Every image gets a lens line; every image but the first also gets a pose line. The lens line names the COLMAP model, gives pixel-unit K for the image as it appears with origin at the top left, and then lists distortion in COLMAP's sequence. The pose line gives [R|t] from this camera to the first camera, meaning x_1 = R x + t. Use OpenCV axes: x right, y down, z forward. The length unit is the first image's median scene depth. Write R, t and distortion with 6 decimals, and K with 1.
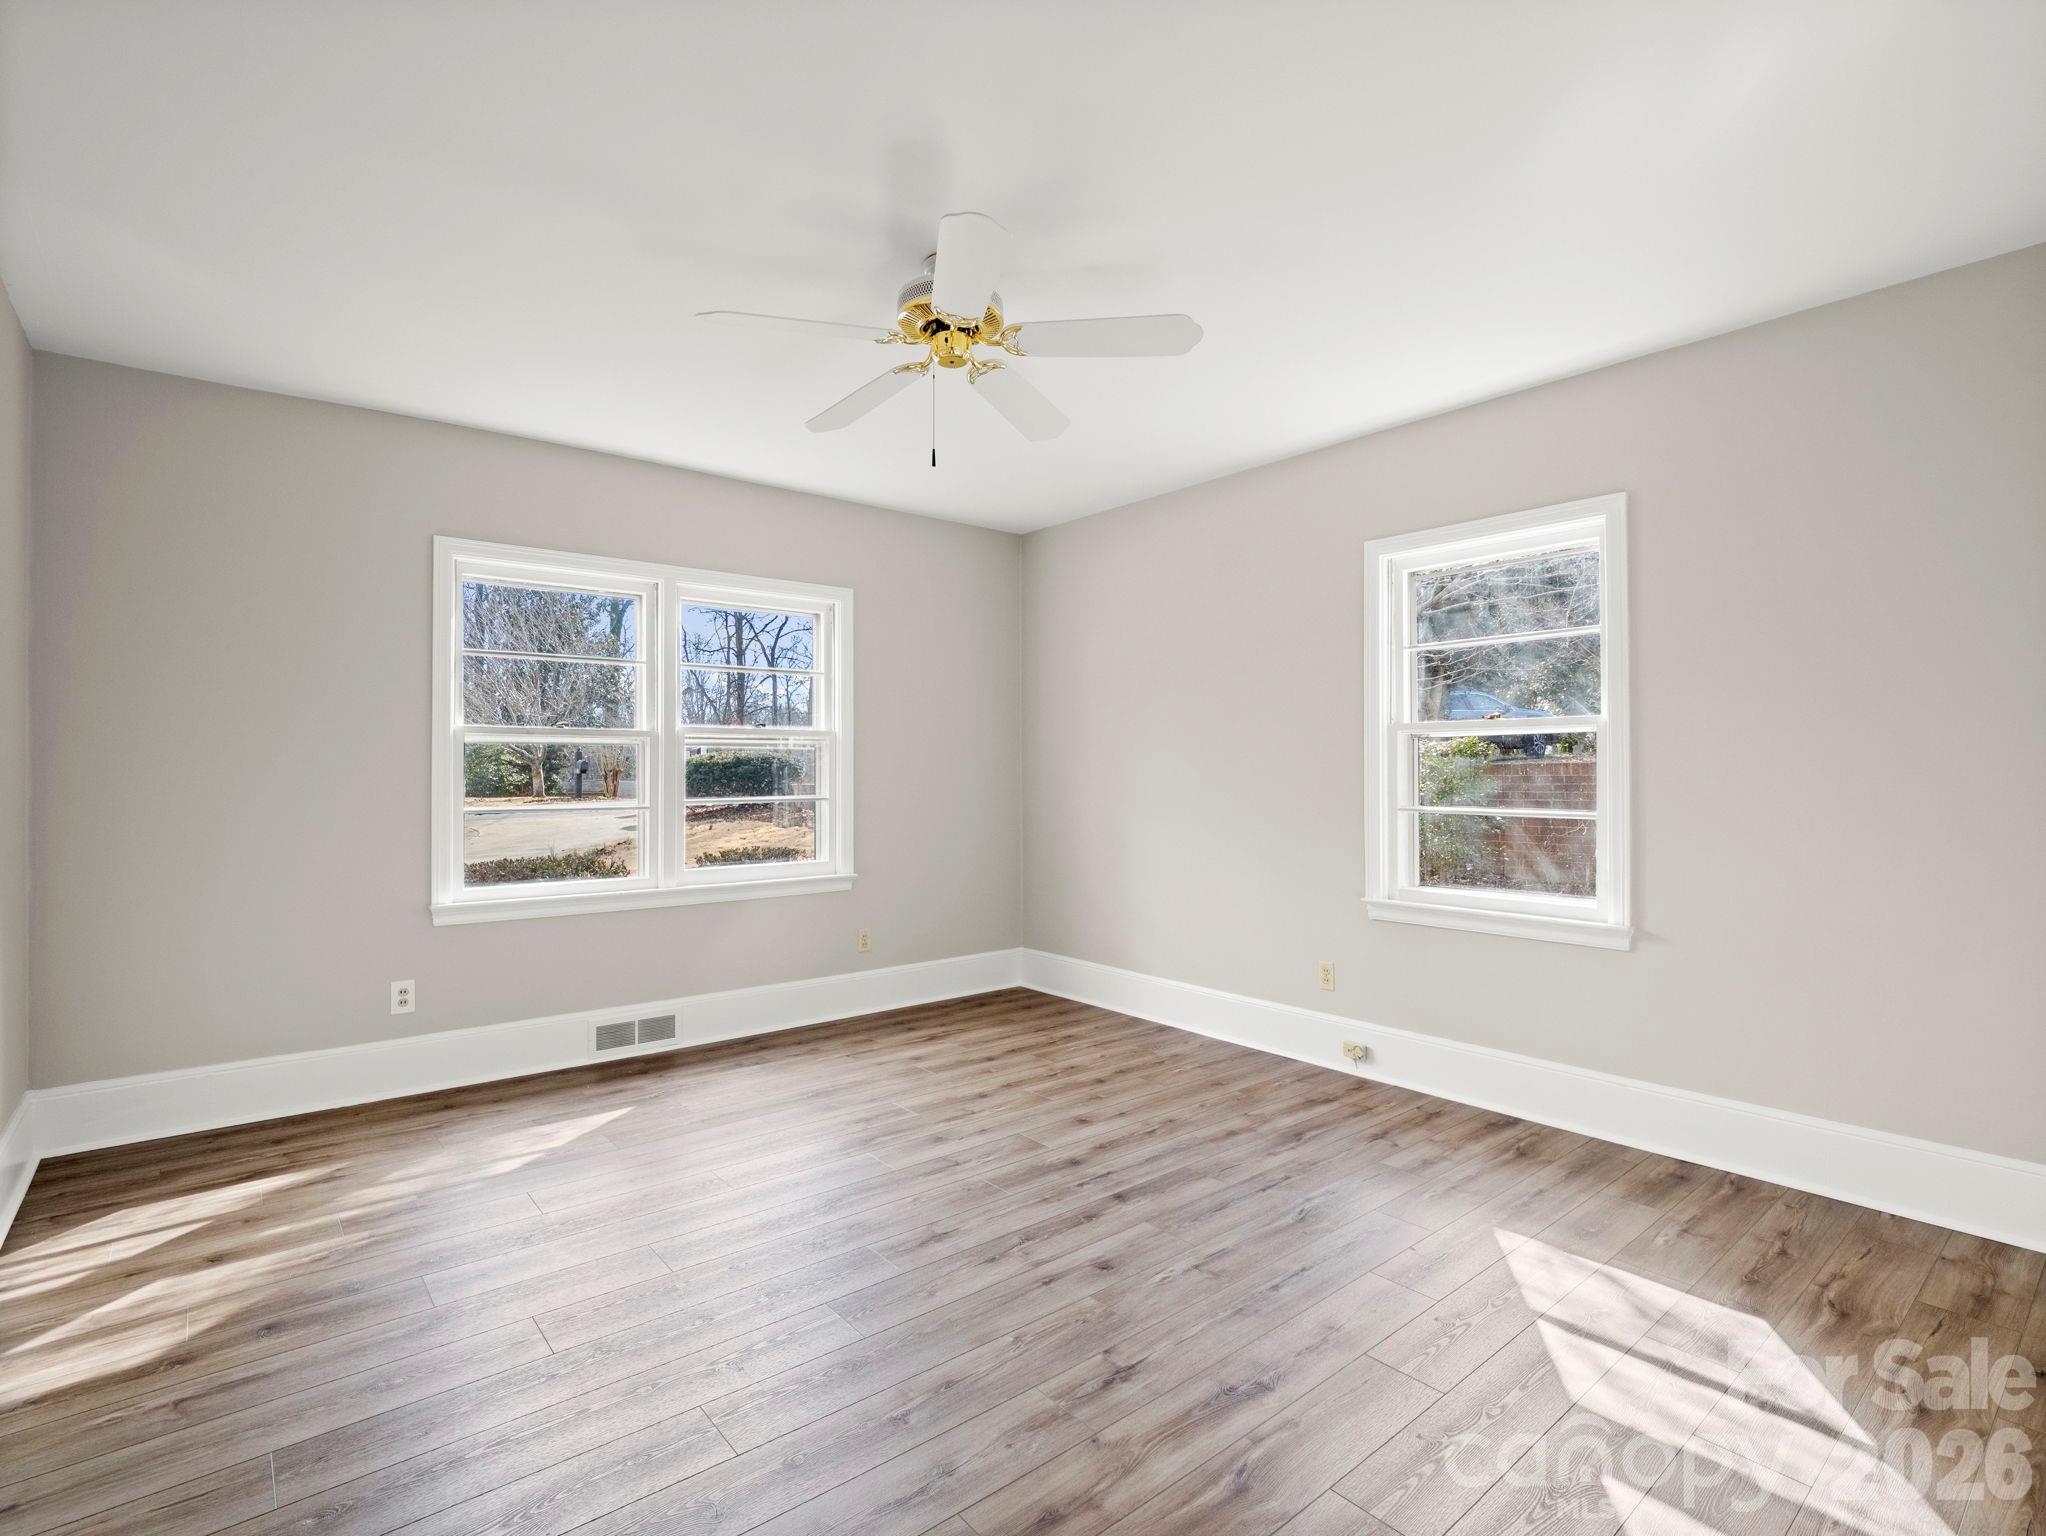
lens RADIAL K [[990.7, 0, 1027.0], [0, 990.7, 761.1], [0, 0, 1]] dist [0.000664, 0.000094]
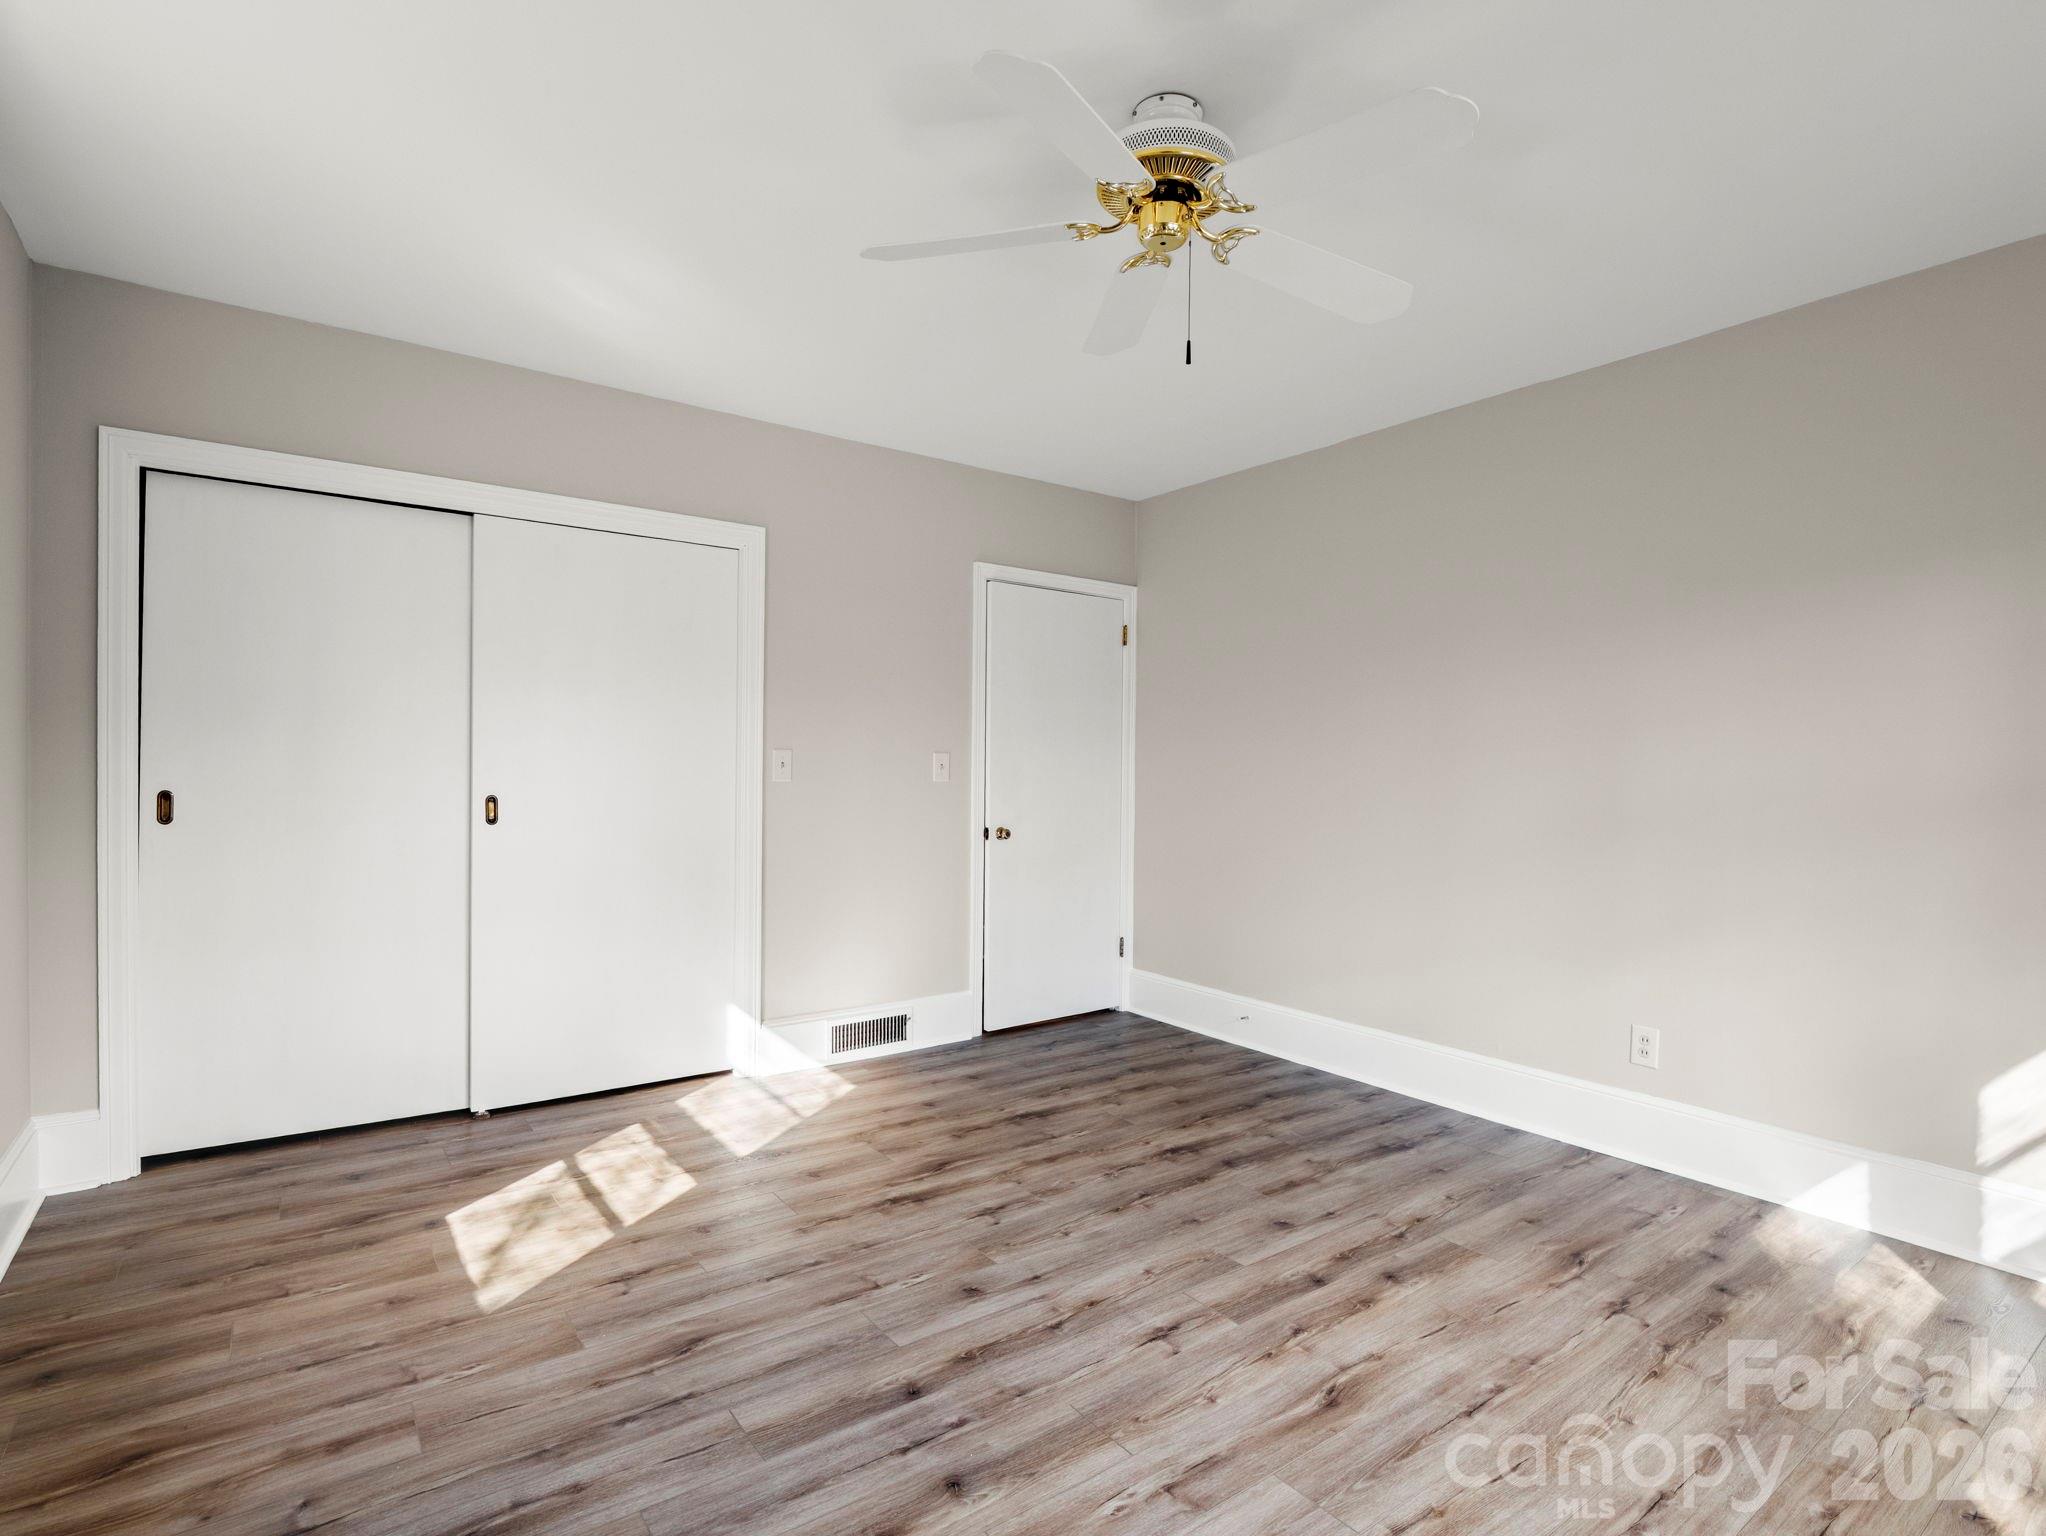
lens RADIAL K [[990.7, 0, 1027.0], [0, 990.7, 761.1], [0, 0, 1]] dist [0.000664, 0.000094]
pose [[-0.998009, -0.013118, 0.061686, -0.022872], [-0.014291, 0.999725, -0.018612, 0.019296], [-0.061425, -0.019456, -0.997922, 1.775605]]
